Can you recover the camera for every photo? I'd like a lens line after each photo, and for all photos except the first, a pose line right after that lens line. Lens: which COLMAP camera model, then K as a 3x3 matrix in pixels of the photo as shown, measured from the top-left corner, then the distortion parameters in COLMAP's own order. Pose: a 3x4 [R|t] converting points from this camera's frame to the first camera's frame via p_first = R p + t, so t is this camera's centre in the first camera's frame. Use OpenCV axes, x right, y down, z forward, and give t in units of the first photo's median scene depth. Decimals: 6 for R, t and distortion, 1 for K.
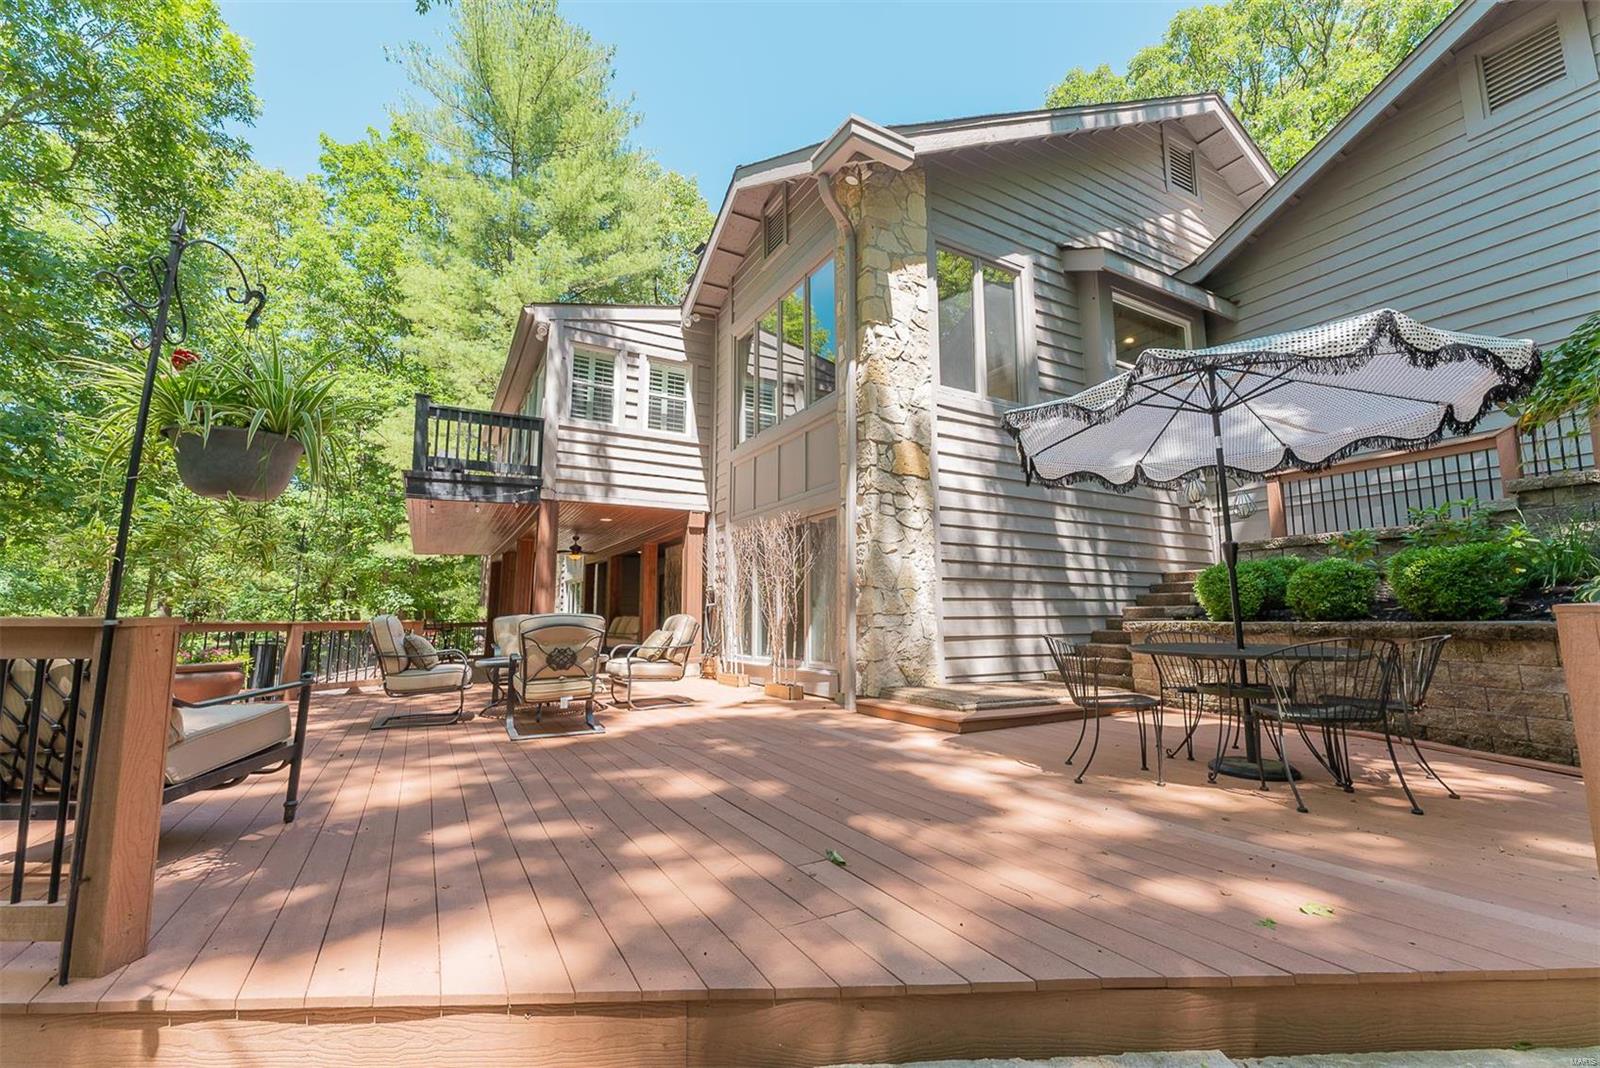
lens RADIAL K [[643.9, 0, 799.4], [0, 643.9, 535.7], [0, 0, 1]] dist [-0.004042, 0.000616]
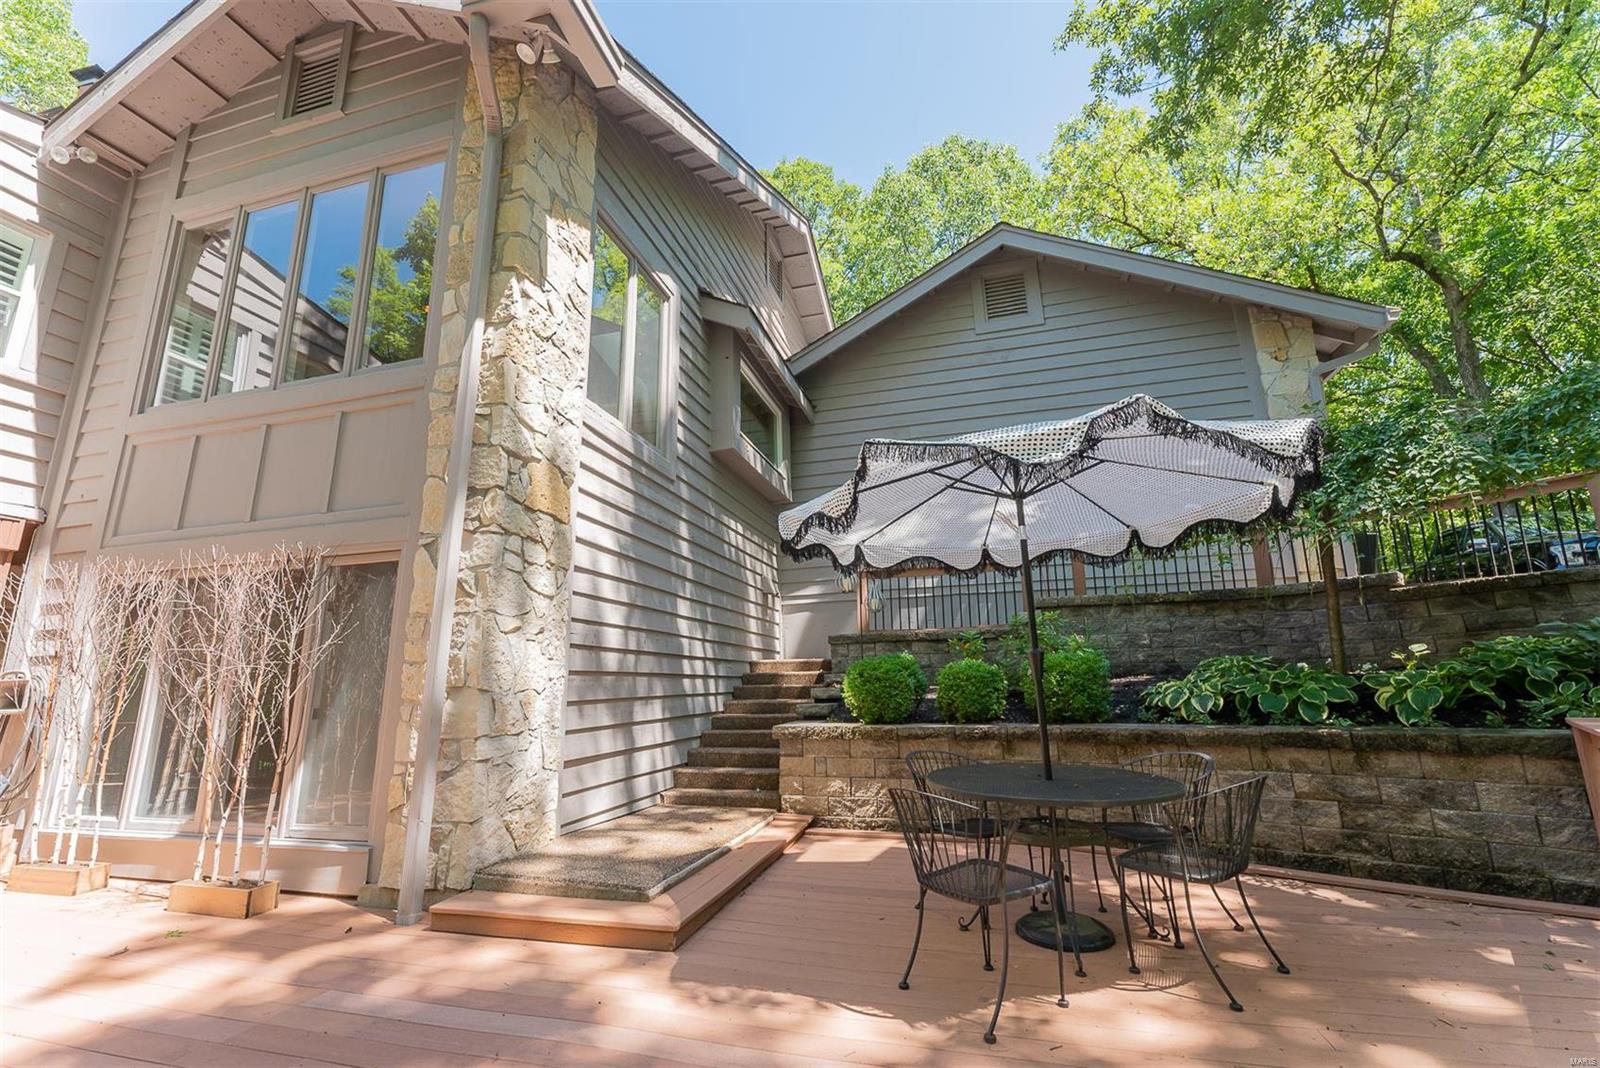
lens RADIAL K [[643.9, 0, 749.1], [0, 643.9, 534.0], [0, 0, 1]] dist [-0.004042, 0.000616]
pose [[0.716405, 0.144716, 0.682511, -0.119433], [-0.072328, 0.988386, -0.133651, -0.000353], [-0.693925, 0.046384, 0.718551, 0.364546]]
